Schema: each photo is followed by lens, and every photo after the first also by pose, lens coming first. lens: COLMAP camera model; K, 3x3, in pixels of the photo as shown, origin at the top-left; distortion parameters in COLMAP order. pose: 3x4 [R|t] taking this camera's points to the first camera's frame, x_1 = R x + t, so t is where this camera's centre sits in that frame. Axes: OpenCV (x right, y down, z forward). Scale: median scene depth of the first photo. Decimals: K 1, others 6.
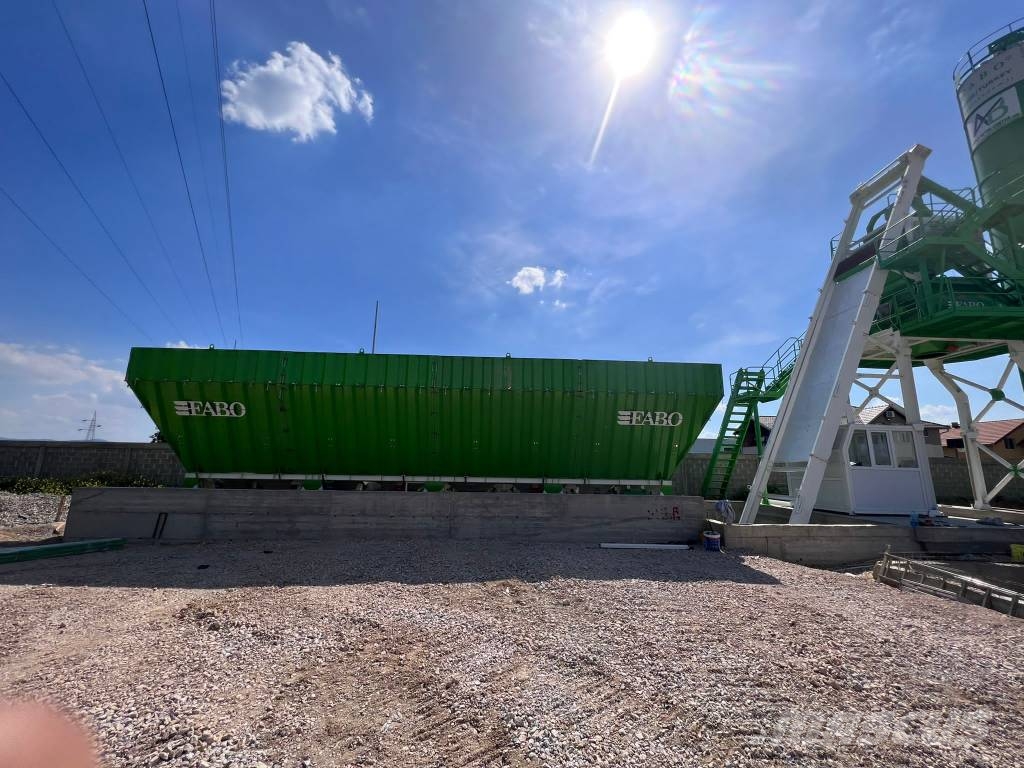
lens RADIAL K [[409.4, 0, 511.0], [0, 409.4, 382.7], [0, 0, 1]] dist [-0.003251, 0.000671]
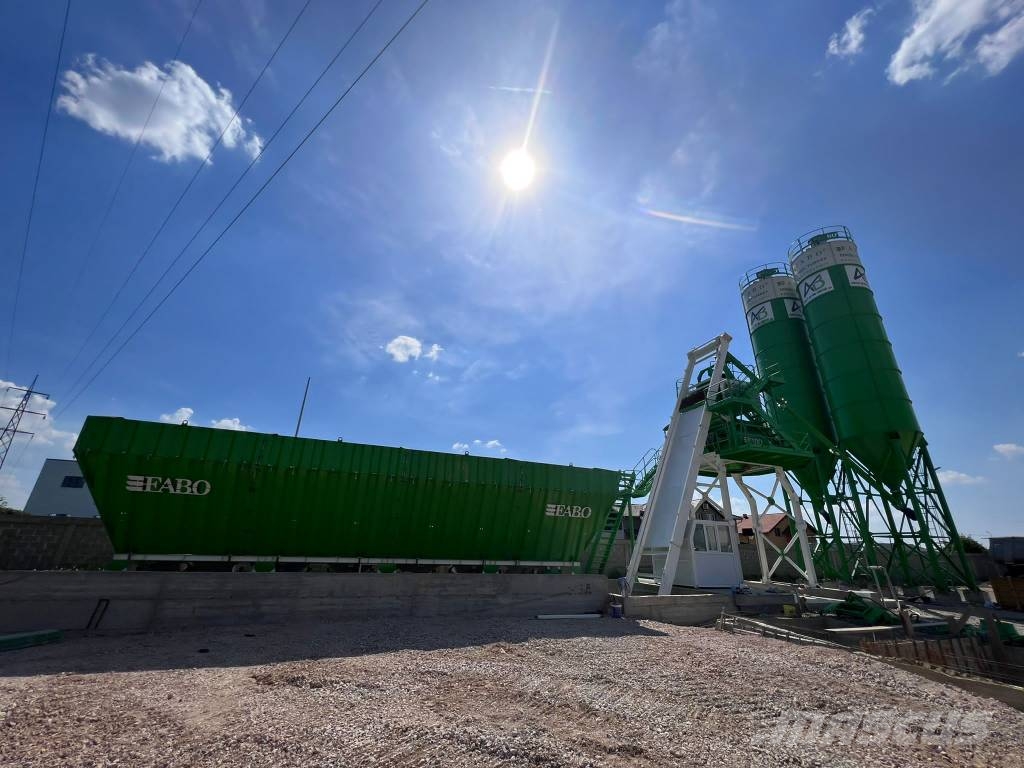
lens RADIAL K [[409.4, 0, 511.2], [0, 409.4, 384.4], [0, 0, 1]] dist [-0.003251, 0.000671]
pose [[0.945404, 0.128325, 0.299574, -0.258894], [-0.073433, 0.979455, -0.187817, -0.046122], [-0.317521, 0.155564, 0.935404, -0.201988]]
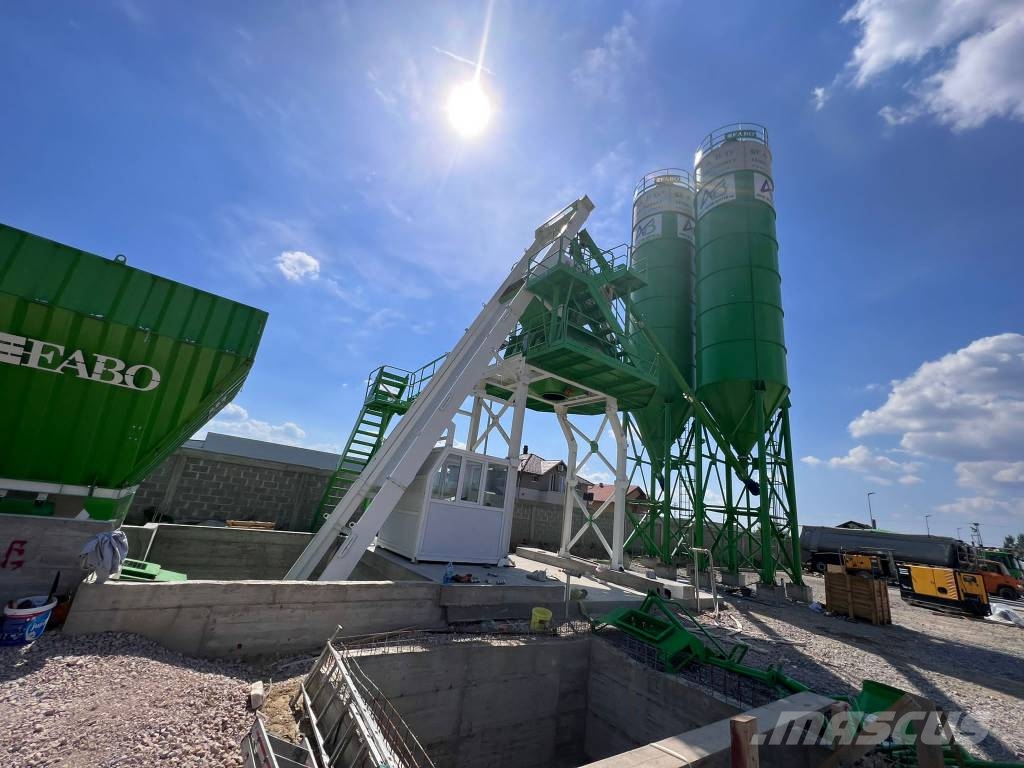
lens RADIAL K [[409.4, 0, 510.3], [0, 409.4, 384.2], [0, 0, 1]] dist [-0.003251, 0.000671]
pose [[0.819454, 0.246939, 0.517220, 0.505723], [-0.216990, 0.968917, -0.118809, 0.053419], [-0.530481, -0.014873, 0.847566, 0.260811]]
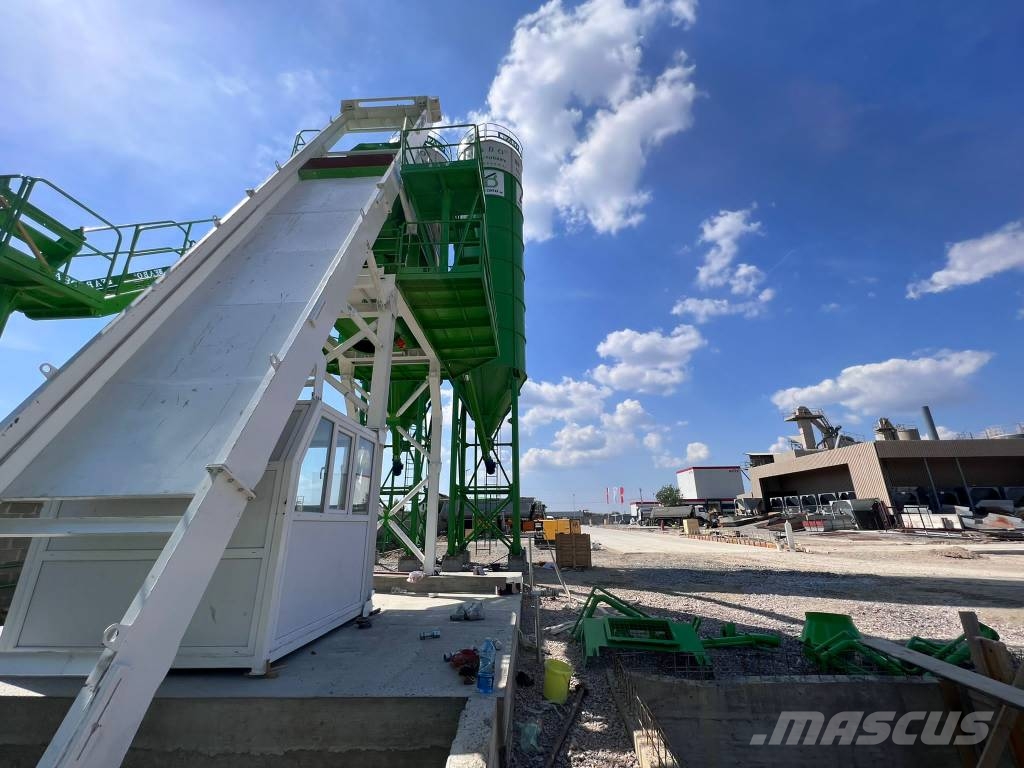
lens RADIAL K [[409.4, 0, 511.4], [0, 409.4, 384.6], [0, 0, 1]] dist [-0.003251, 0.000671]
pose [[0.074751, 0.291684, 0.953589, 0.489440], [-0.187766, 0.943277, -0.273811, 0.165531], [-0.979365, -0.158584, 0.125279, 0.806636]]
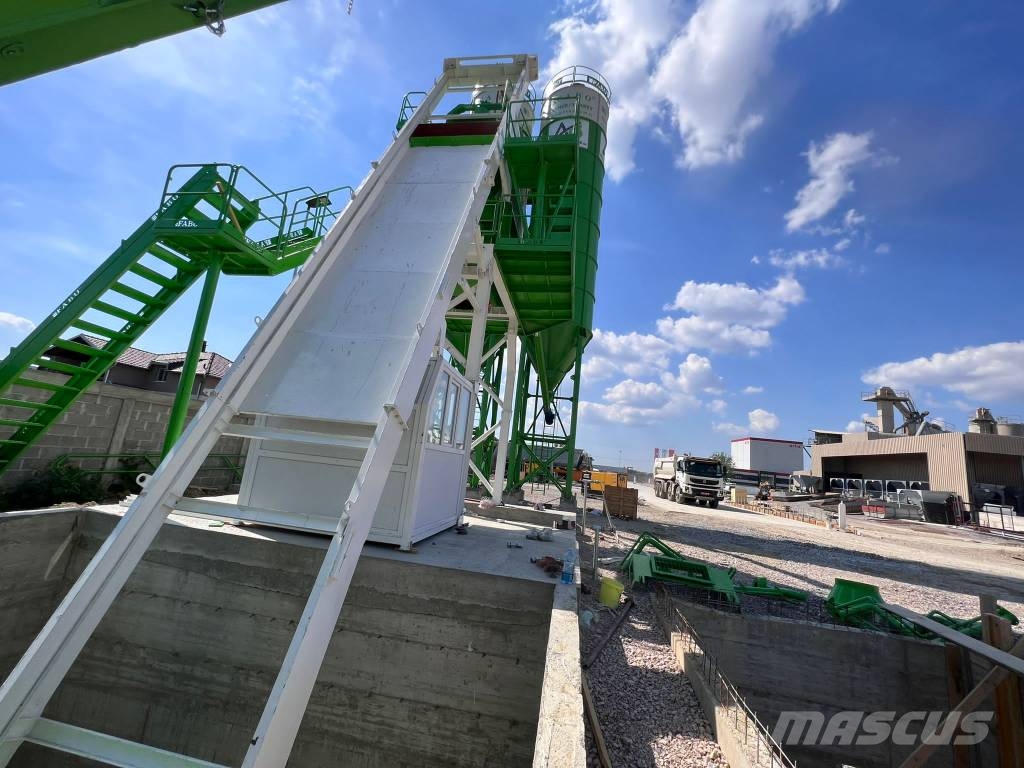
lens RADIAL K [[409.4, 0, 510.9], [0, 409.4, 384.5], [0, 0, 1]] dist [-0.003251, 0.000671]
pose [[0.180758, 0.183195, 0.966316, 0.392821], [-0.295962, 0.947092, -0.124188, 0.174833], [-0.937941, -0.263544, 0.225413, 0.837773]]
